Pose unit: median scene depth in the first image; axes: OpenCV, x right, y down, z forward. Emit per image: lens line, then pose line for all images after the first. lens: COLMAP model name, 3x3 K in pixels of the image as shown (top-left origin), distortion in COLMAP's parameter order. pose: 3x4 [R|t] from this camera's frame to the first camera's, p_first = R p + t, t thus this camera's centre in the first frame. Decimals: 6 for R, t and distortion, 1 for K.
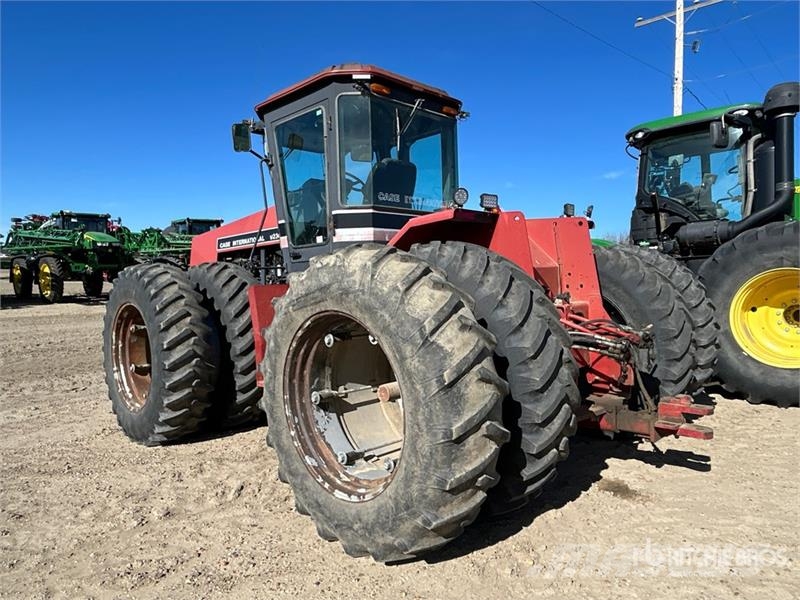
lens RADIAL K [[547.0, 0, 398.1], [0, 547.0, 300.3], [0, 0, 1]] dist [0.009748, -0.016941]
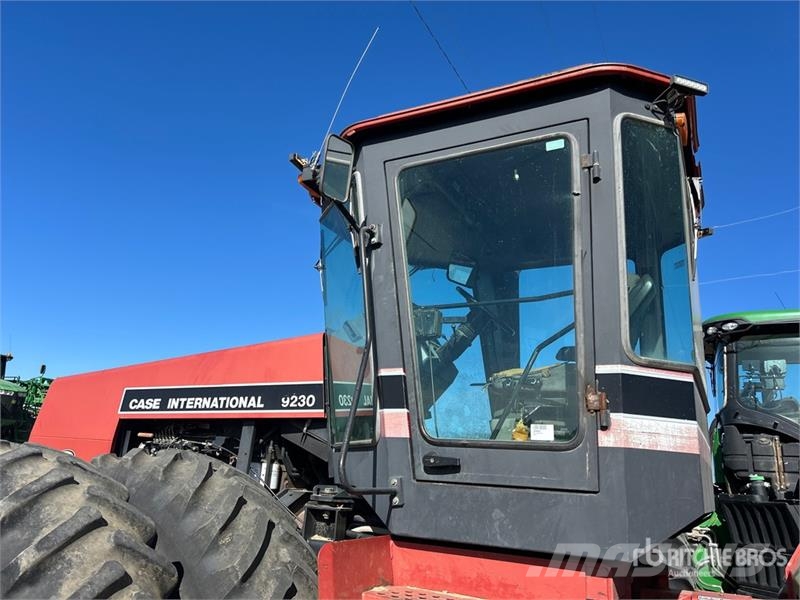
lens RADIAL K [[597.1, 0, 401.9], [0, 597.1, 297.7], [0, 0, 1]] dist [0.053345, -0.066824]
pose [[0.947530, 0.174688, 0.267713, -0.410816], [-0.083543, 0.943696, -0.320091, -0.064450], [-0.308555, 0.280930, 0.908775, 0.693242]]
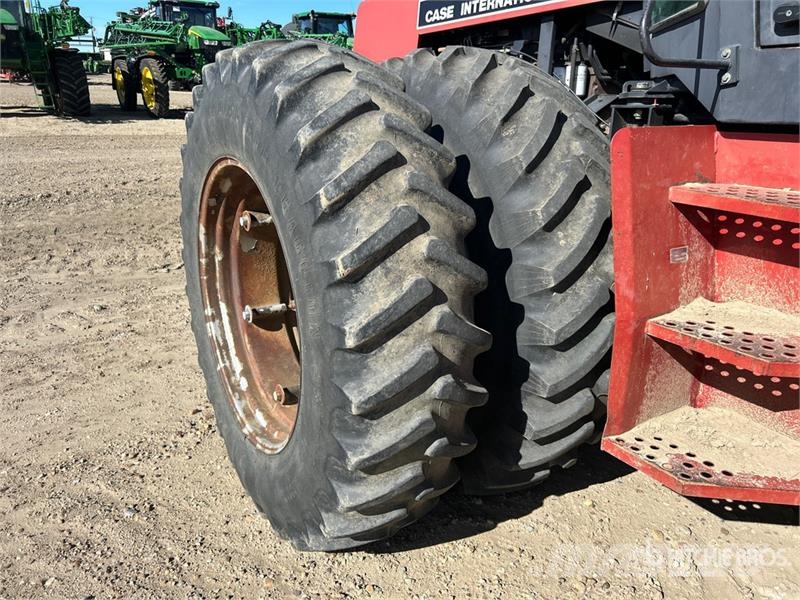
lens RADIAL K [[597.1, 0, 402.3], [0, 597.1, 295.2], [0, 0, 1]] dist [0.053345, -0.066824]
pose [[0.976674, 0.102744, -0.188550, -0.364215], [-0.048087, 0.960448, 0.274275, -0.027073], [0.209273, -0.258810, 0.942986, 0.764694]]
